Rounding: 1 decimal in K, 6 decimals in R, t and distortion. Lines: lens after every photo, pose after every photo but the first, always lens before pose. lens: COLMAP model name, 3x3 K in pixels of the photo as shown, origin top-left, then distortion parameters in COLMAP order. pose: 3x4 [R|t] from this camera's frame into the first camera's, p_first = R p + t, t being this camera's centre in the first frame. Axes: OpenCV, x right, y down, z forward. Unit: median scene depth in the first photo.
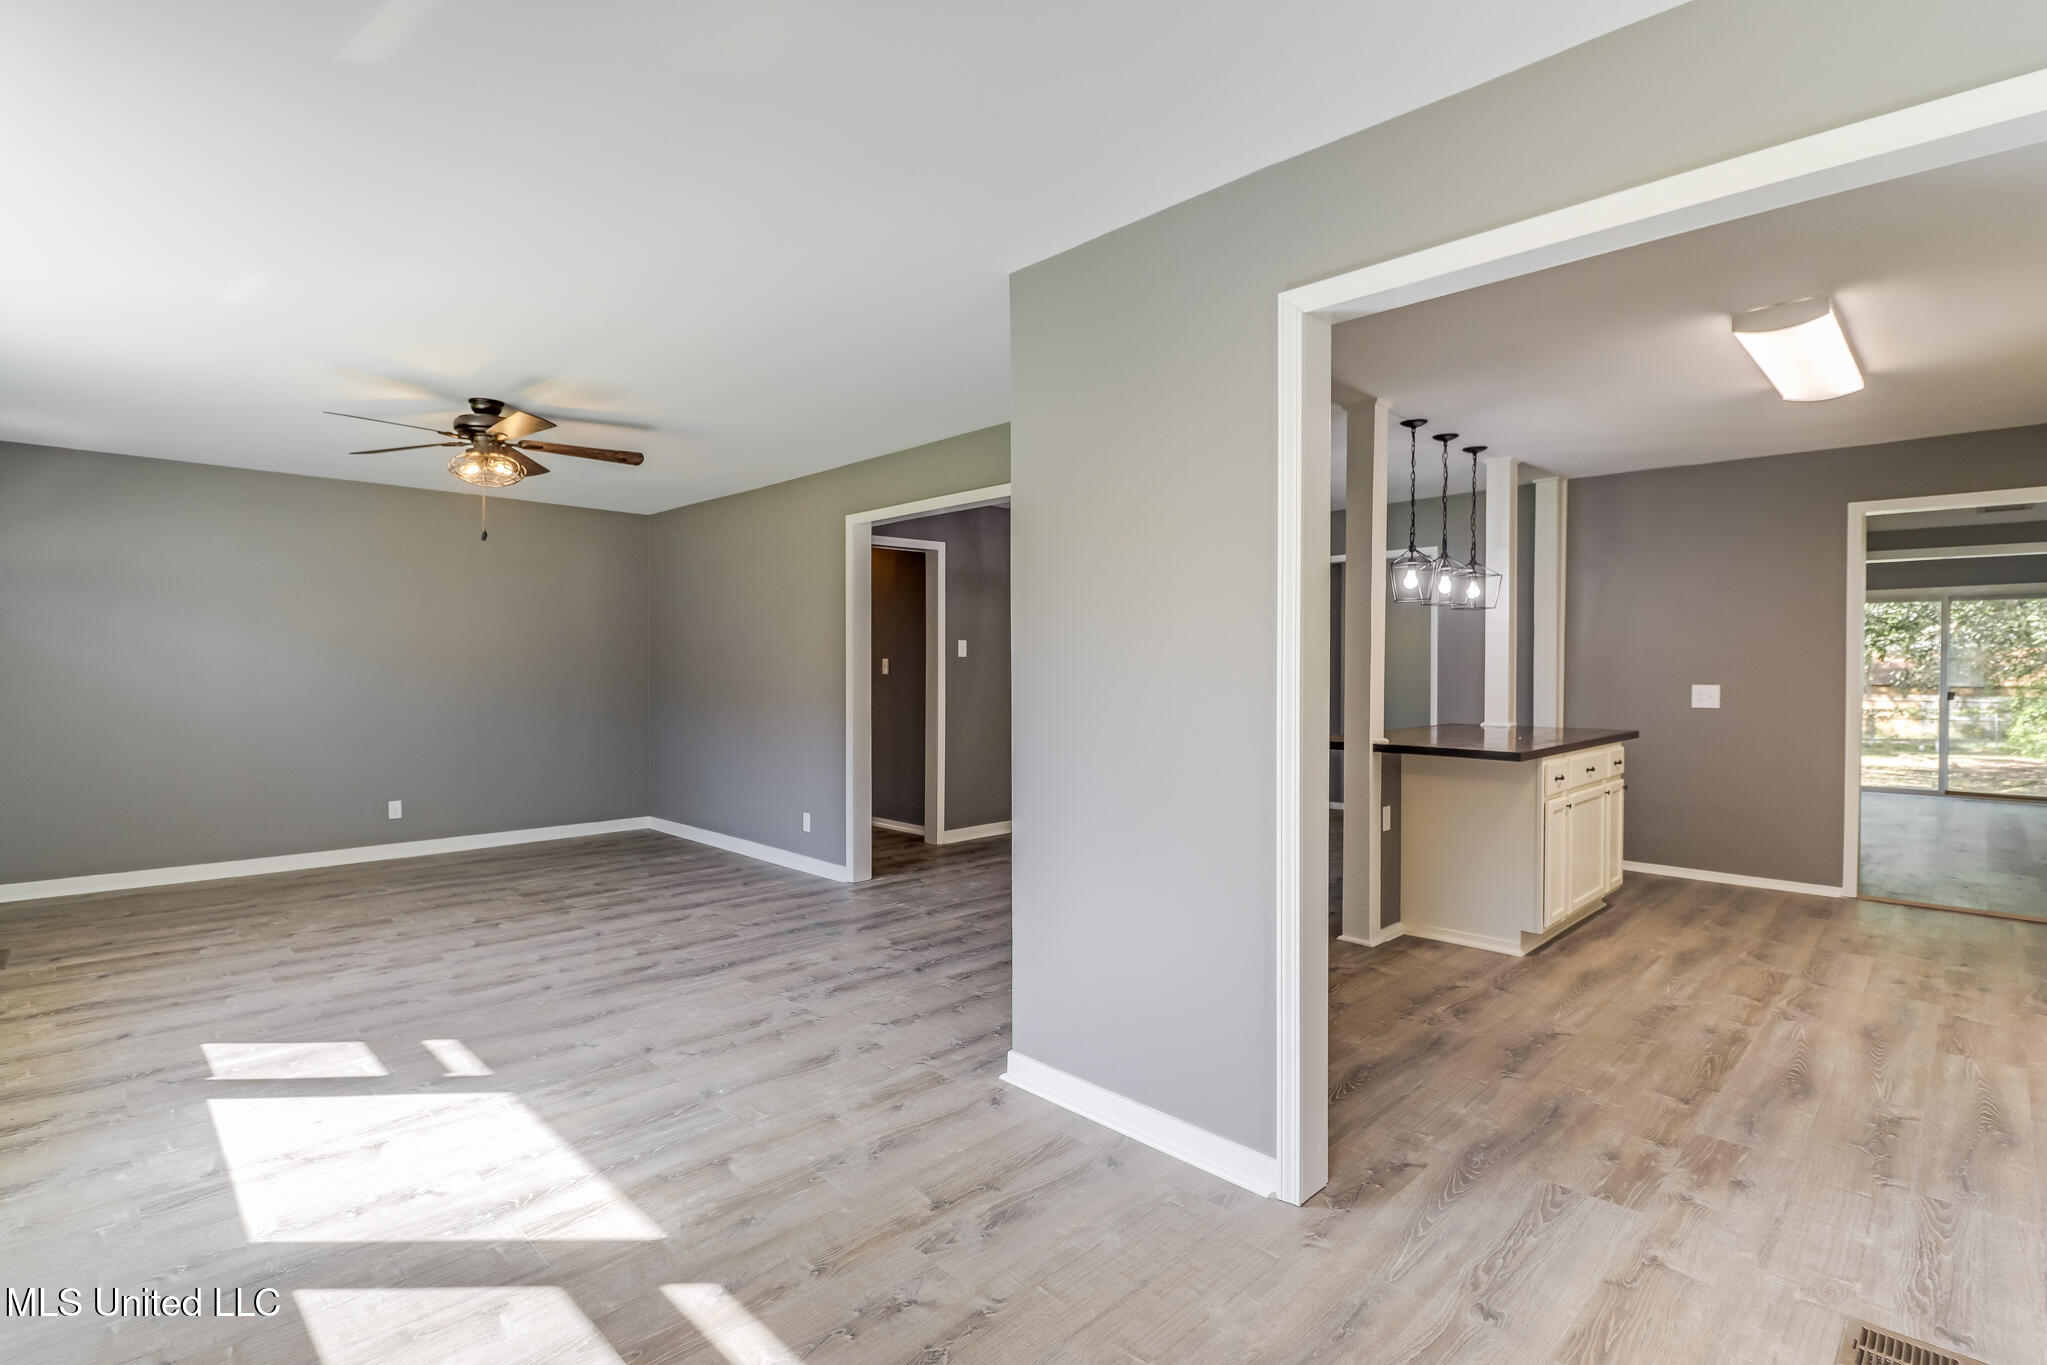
lens RADIAL K [[991.6, 0, 1028.1], [0, 991.6, 674.3], [0, 0, 1]] dist [-0.040169, 0.002183]
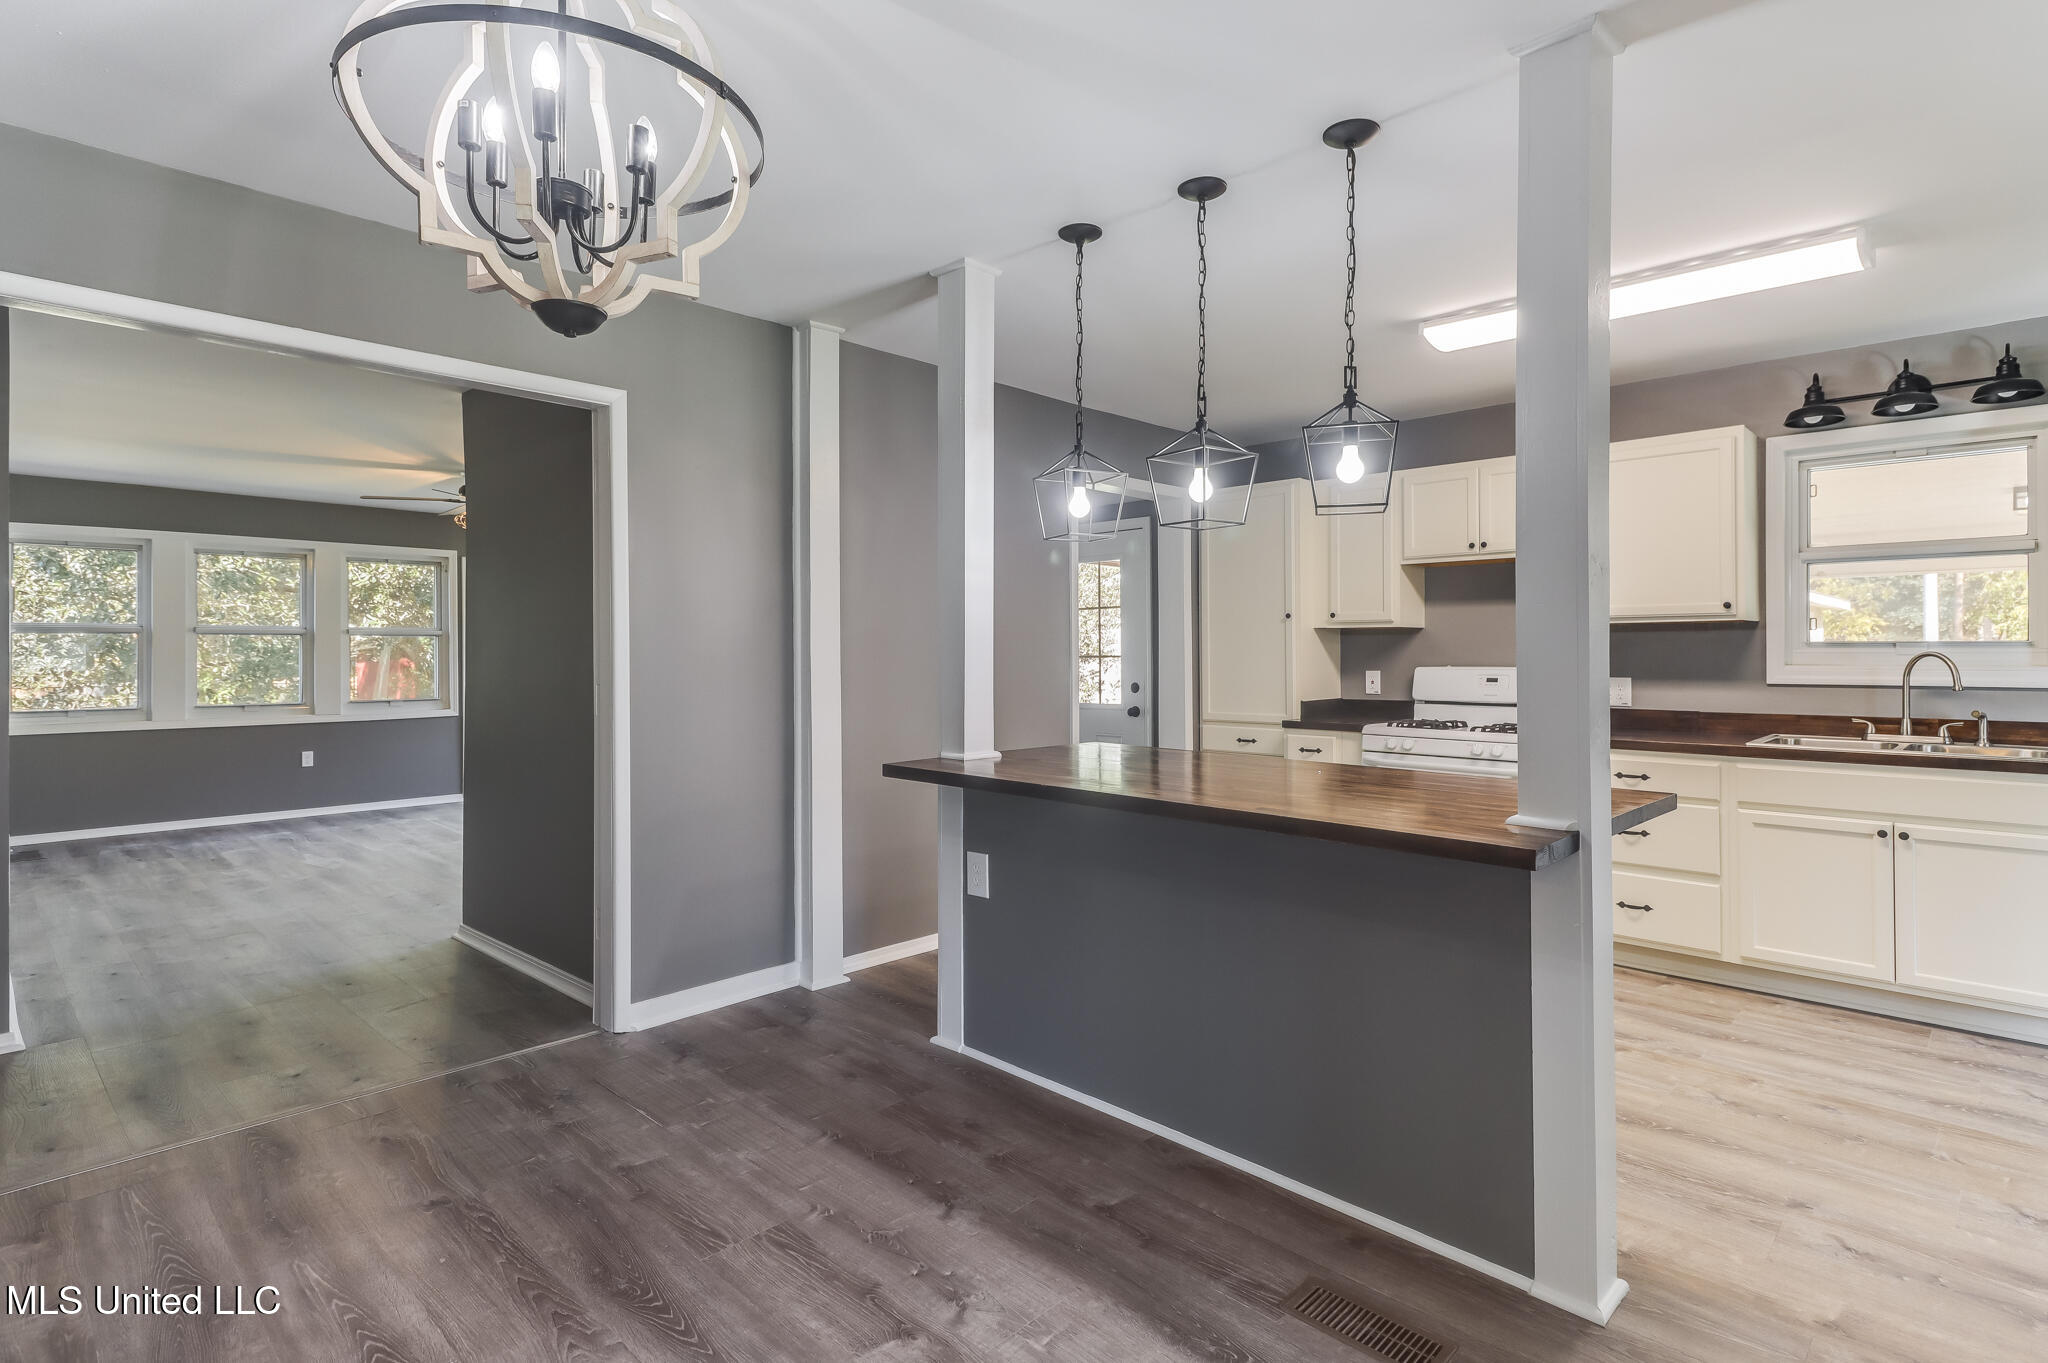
lens RADIAL K [[1031.8, 0, 1013.3], [0, 1031.8, 654.7], [0, 0, 1]] dist [0.004980, -0.000139]
pose [[0.008626, -0.009458, 0.999918, -0.162724], [0.009427, 0.999912, 0.009377, -0.019894], [-0.999918, 0.009345, 0.008715, 1.779373]]
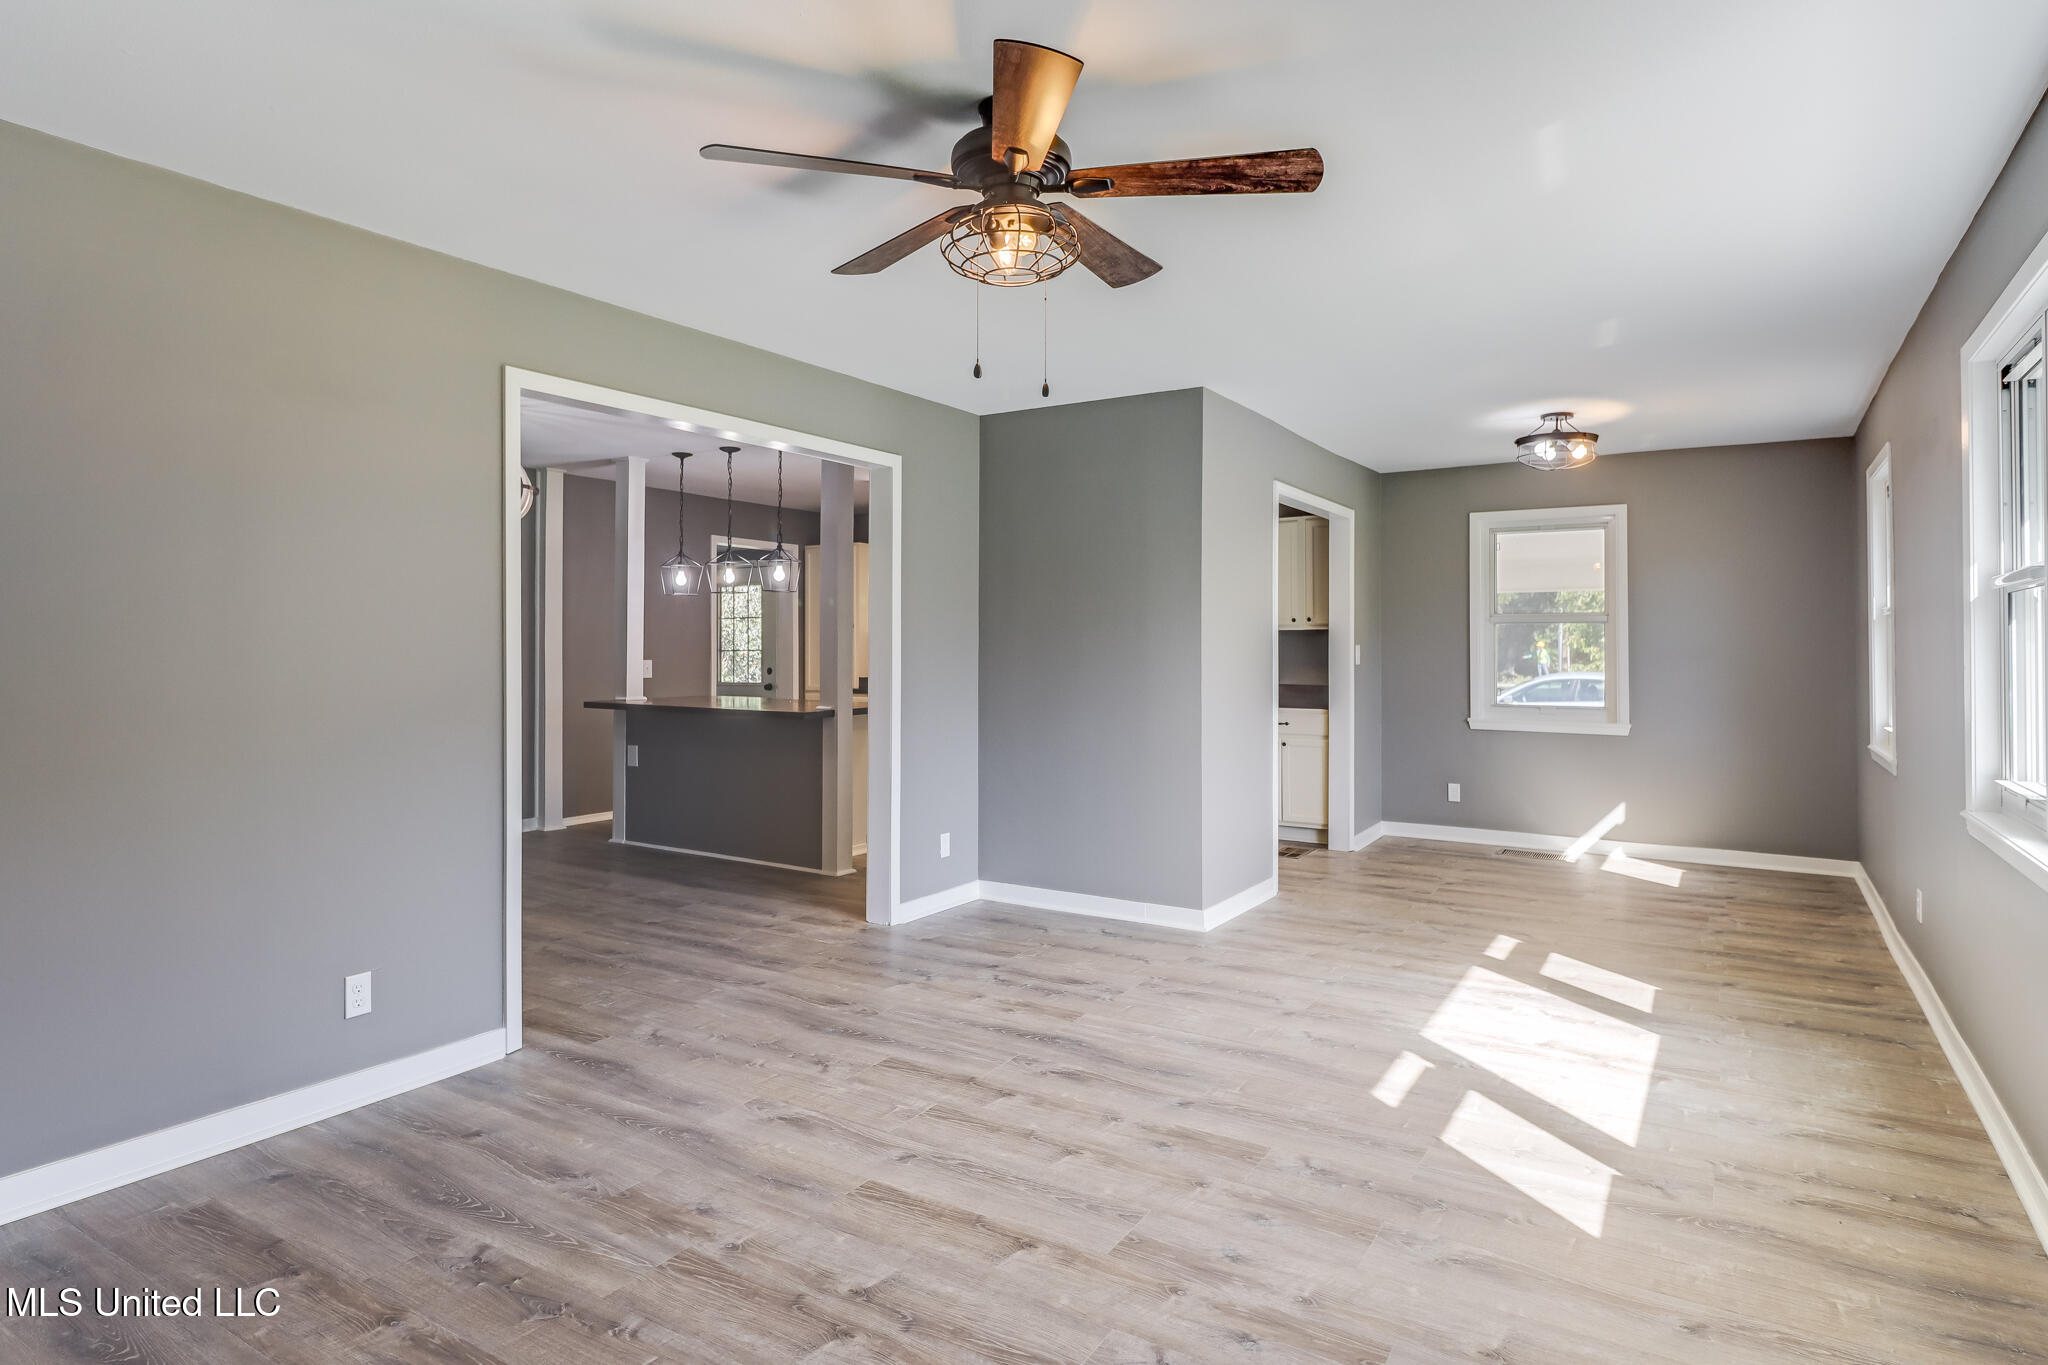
lens RADIAL K [[1121.5, 0, 1012.0], [0, 1121.5, 640.4], [0, 0, 1]] dist [0.000276, -0.000898]
pose [[-0.208394, -0.003097, 0.978040, -1.526837], [0.003409, 0.999987, 0.003893, -0.034380], [-0.978039, 0.004146, -0.208381, 1.546758]]
